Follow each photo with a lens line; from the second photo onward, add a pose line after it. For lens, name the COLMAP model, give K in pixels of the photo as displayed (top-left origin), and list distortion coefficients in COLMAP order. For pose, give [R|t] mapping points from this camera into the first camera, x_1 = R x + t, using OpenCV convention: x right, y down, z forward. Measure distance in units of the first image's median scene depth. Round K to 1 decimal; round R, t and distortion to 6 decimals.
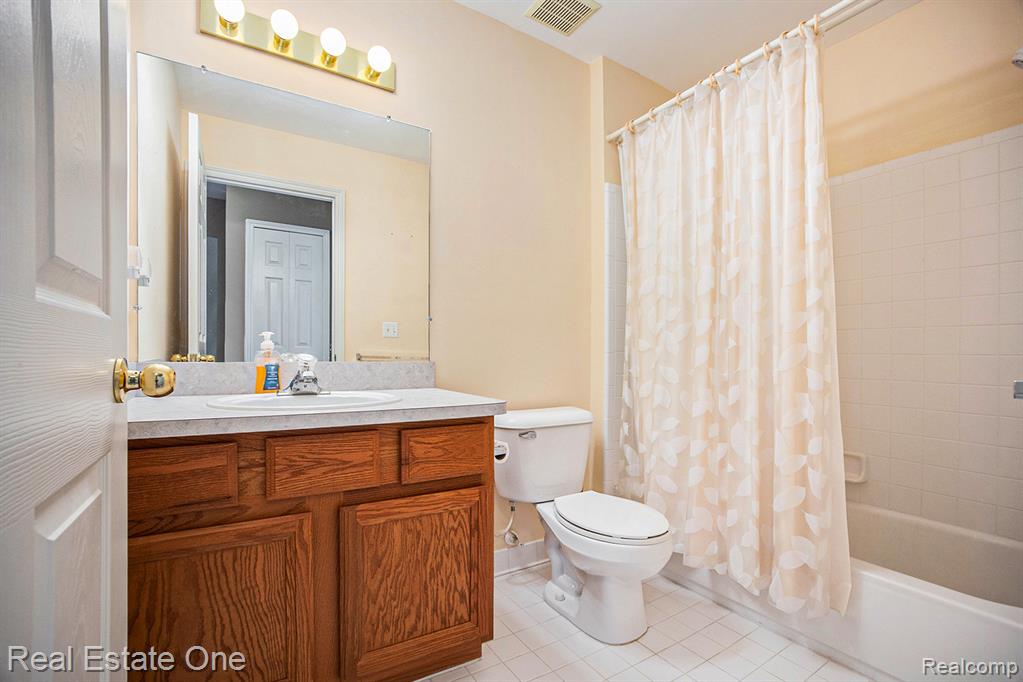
lens RADIAL K [[406.3, 0, 511.5], [0, 406.3, 341.0], [0, 0, 1]] dist [0.001158, 0.000115]
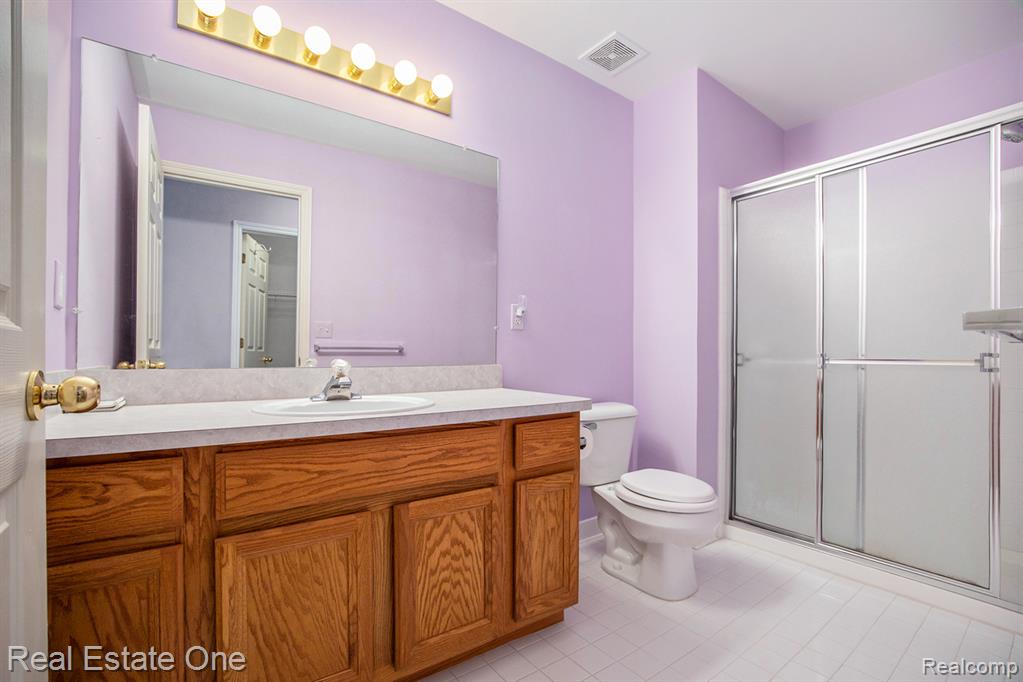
lens RADIAL K [[418.6, 0, 511.5], [0, 418.6, 341.0], [0, 0, 1]] dist [-0.010221, -0.000057]
pose [[0.994377, -0.026780, 0.102460, -0.149144], [0.026225, 0.999633, 0.006759, -0.010419], [-0.102603, -0.004034, 0.994714, -0.069651]]
